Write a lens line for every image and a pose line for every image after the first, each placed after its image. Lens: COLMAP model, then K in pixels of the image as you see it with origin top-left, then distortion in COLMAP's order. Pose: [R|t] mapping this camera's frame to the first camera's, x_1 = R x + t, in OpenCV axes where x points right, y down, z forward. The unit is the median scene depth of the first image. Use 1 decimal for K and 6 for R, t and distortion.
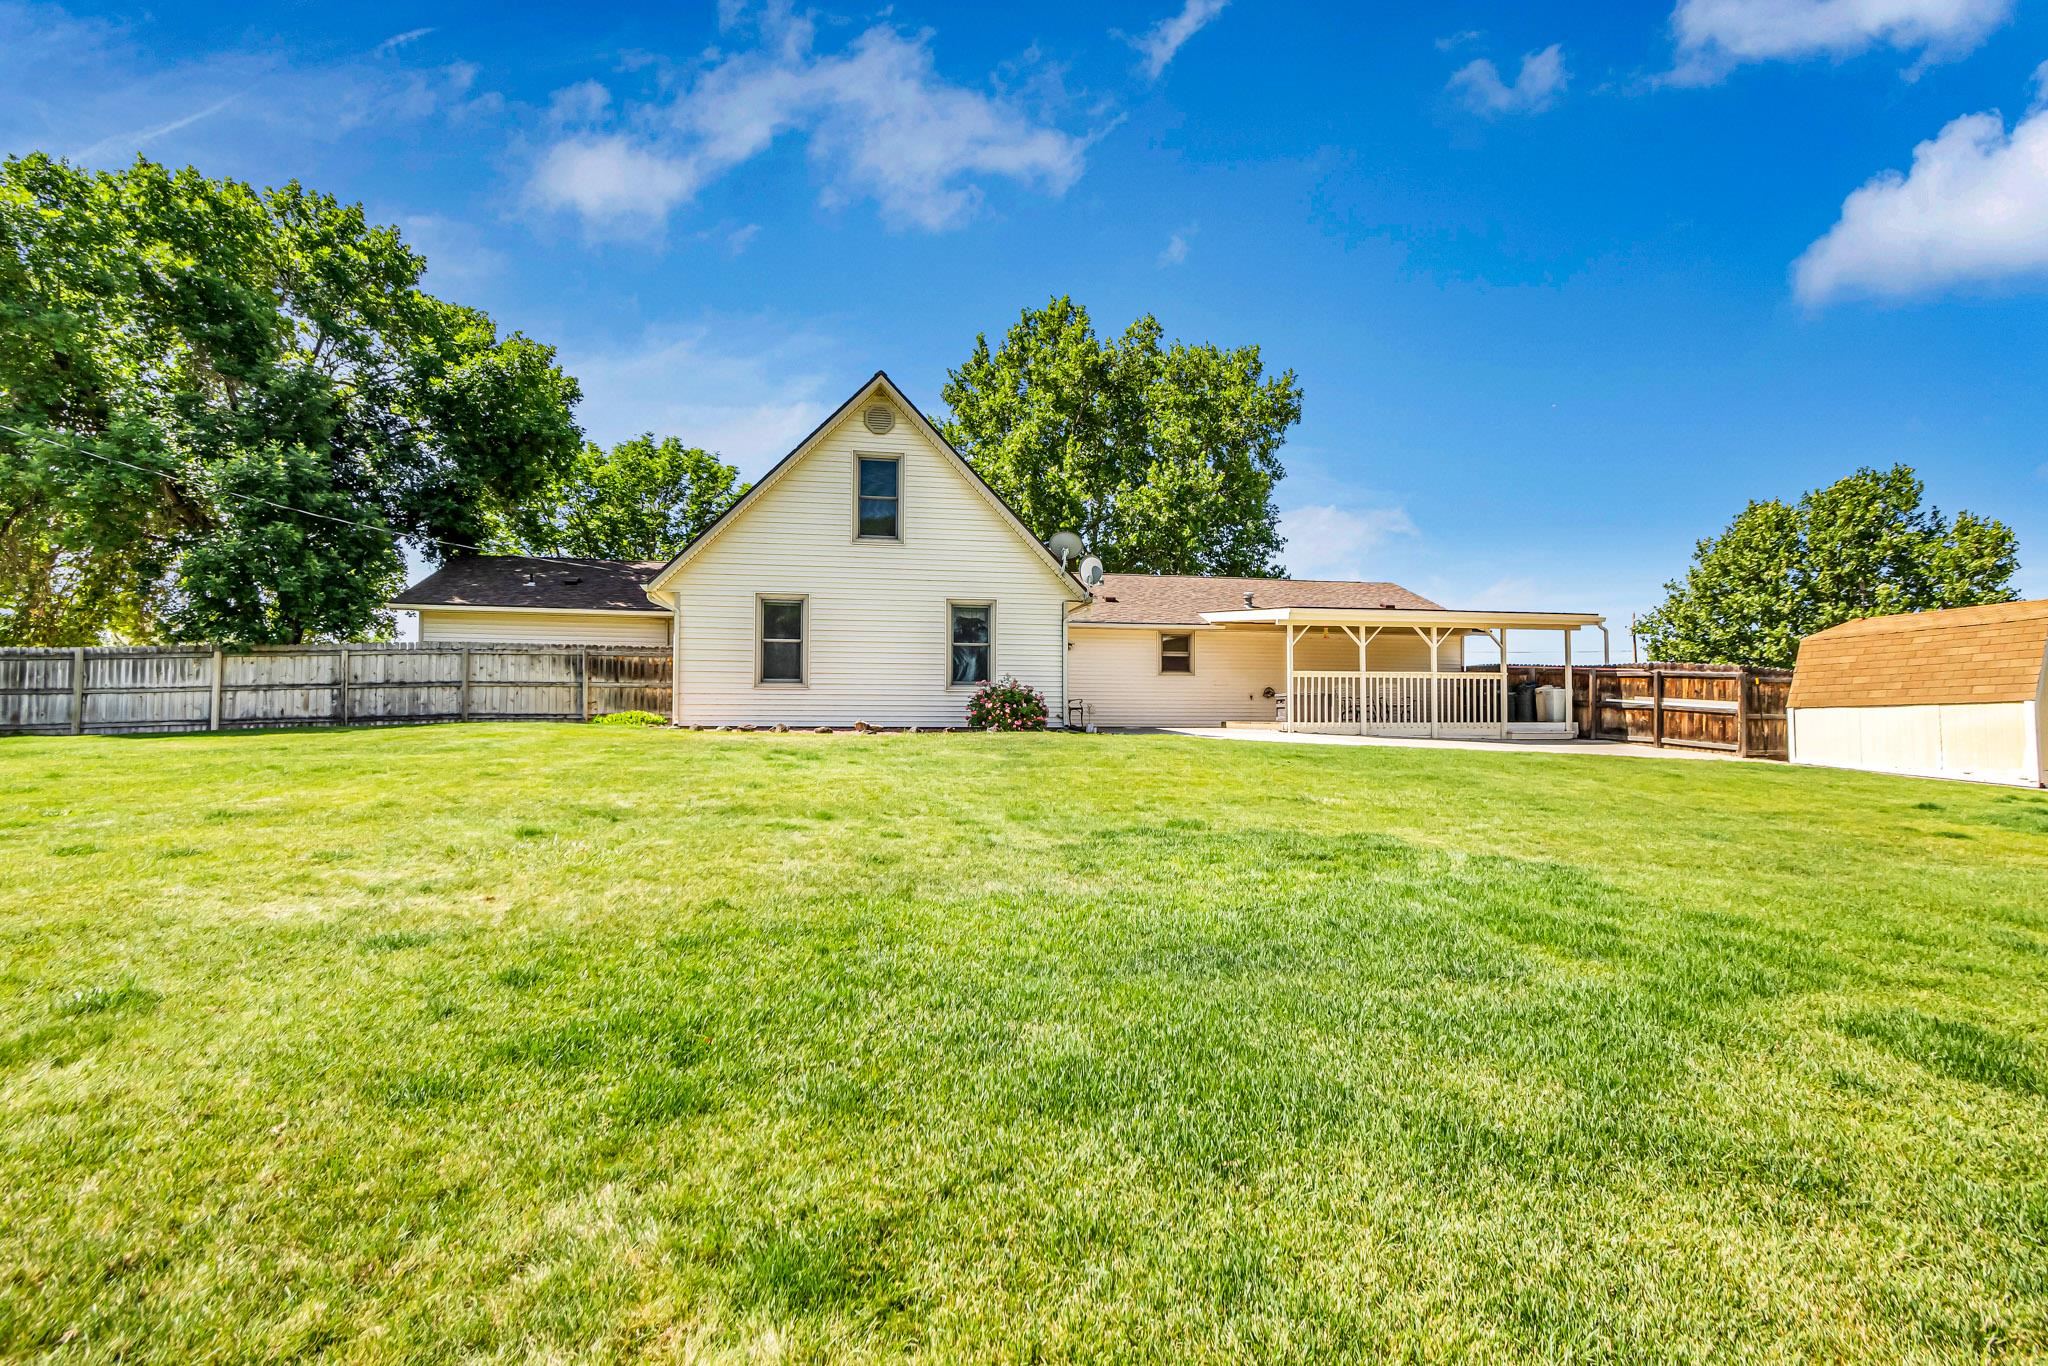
lens RADIAL K [[985.6, 0, 1012.4], [0, 985.6, 698.2], [0, 0, 1]] dist [-0.003943, -0.001350]
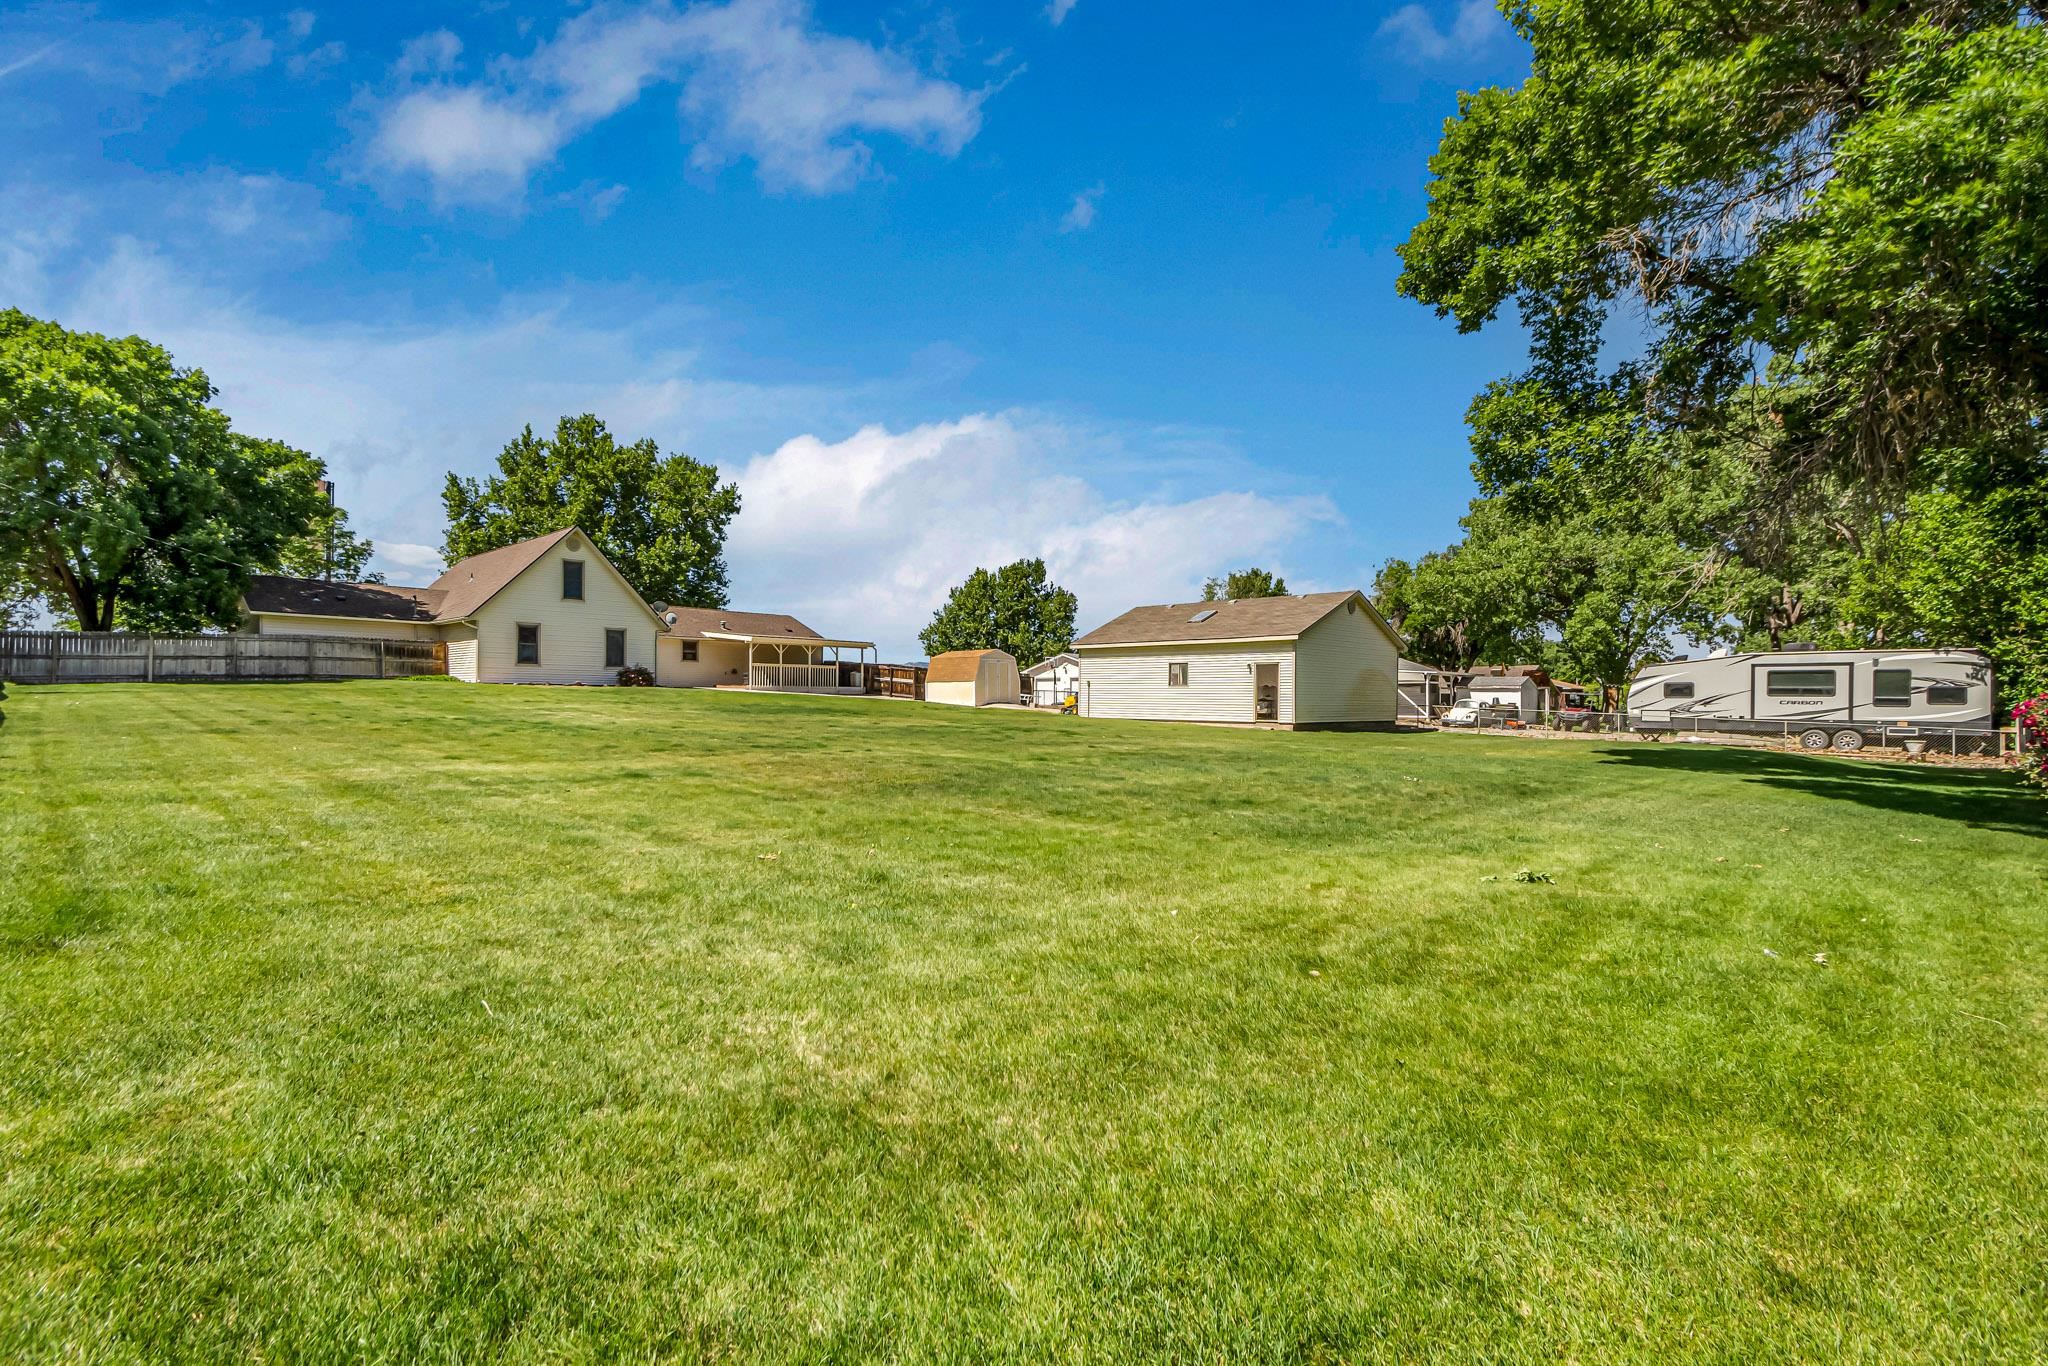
lens RADIAL K [[985.6, 0, 1014.1], [0, 985.6, 693.2], [0, 0, 1]] dist [-0.003943, -0.001350]
pose [[0.818612, 0.008849, 0.574279, -0.532971], [-0.023868, 0.999542, 0.018620, -0.014720], [-0.573851, -0.028949, 0.818448, -1.232876]]
